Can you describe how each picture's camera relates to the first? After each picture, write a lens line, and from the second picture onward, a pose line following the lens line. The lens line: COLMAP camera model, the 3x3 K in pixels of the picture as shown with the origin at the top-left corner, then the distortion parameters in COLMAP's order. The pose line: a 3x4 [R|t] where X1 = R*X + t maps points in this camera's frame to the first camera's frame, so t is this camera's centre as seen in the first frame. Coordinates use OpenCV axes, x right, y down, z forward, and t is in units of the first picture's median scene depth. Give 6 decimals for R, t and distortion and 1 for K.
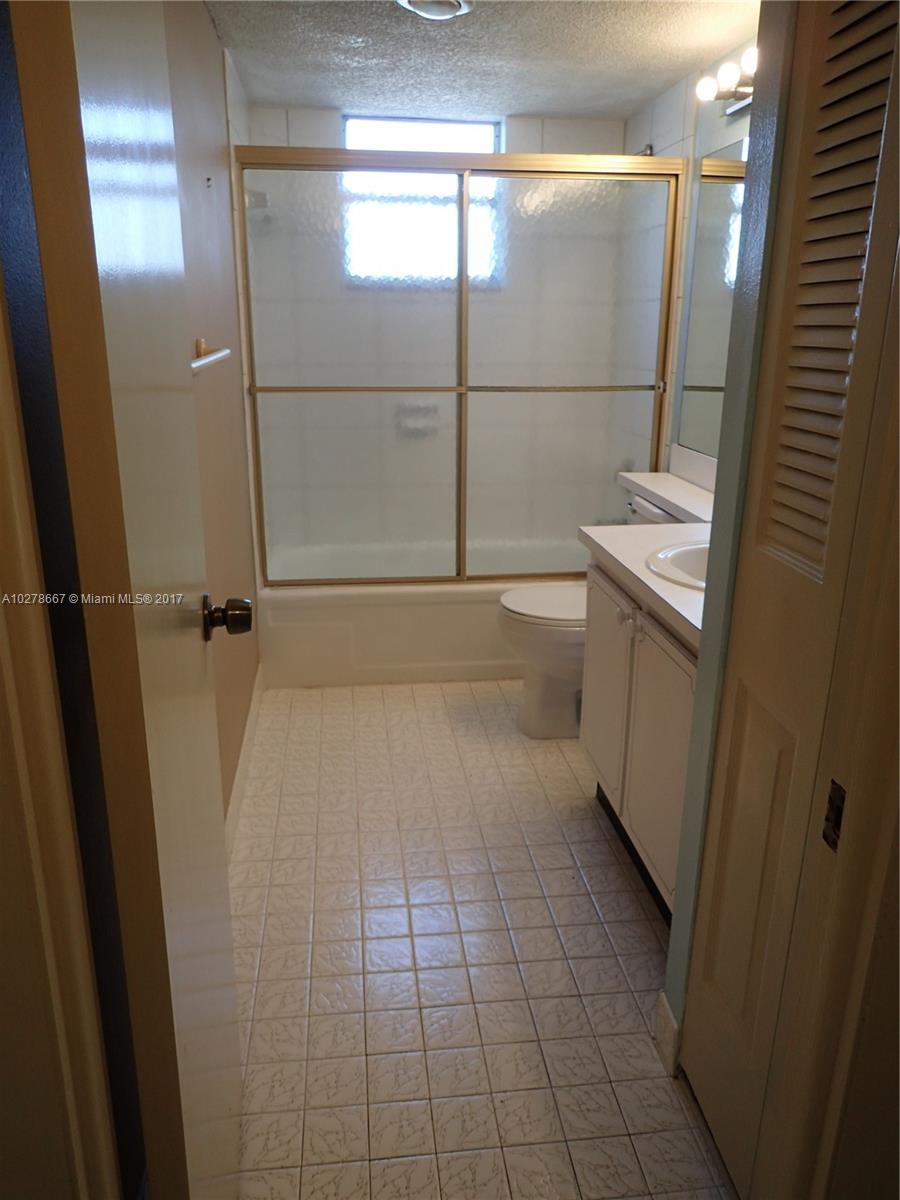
lens RADIAL K [[894.6, 0, 450.0], [0, 894.6, 600.0], [0, 0, 1]] dist [-0.005838, 0.000302]
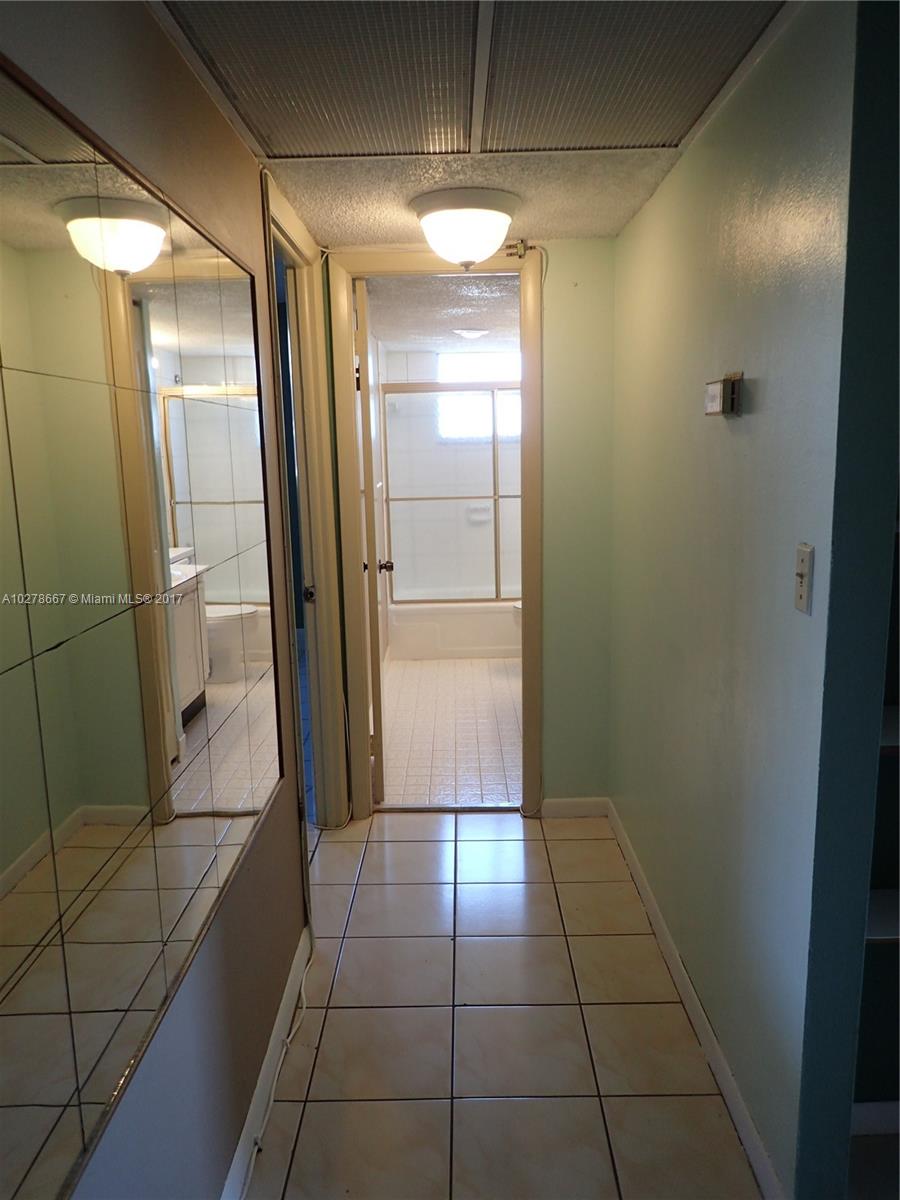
lens RADIAL K [[894.6, 0, 450.0], [0, 894.6, 600.0], [0, 0, 1]] dist [-0.005838, 0.000302]
pose [[0.991916, -0.010159, -0.126485, 0.146639], [-0.005062, 0.992828, -0.119444, 0.196610], [0.126791, 0.119119, 0.984751, -0.807026]]
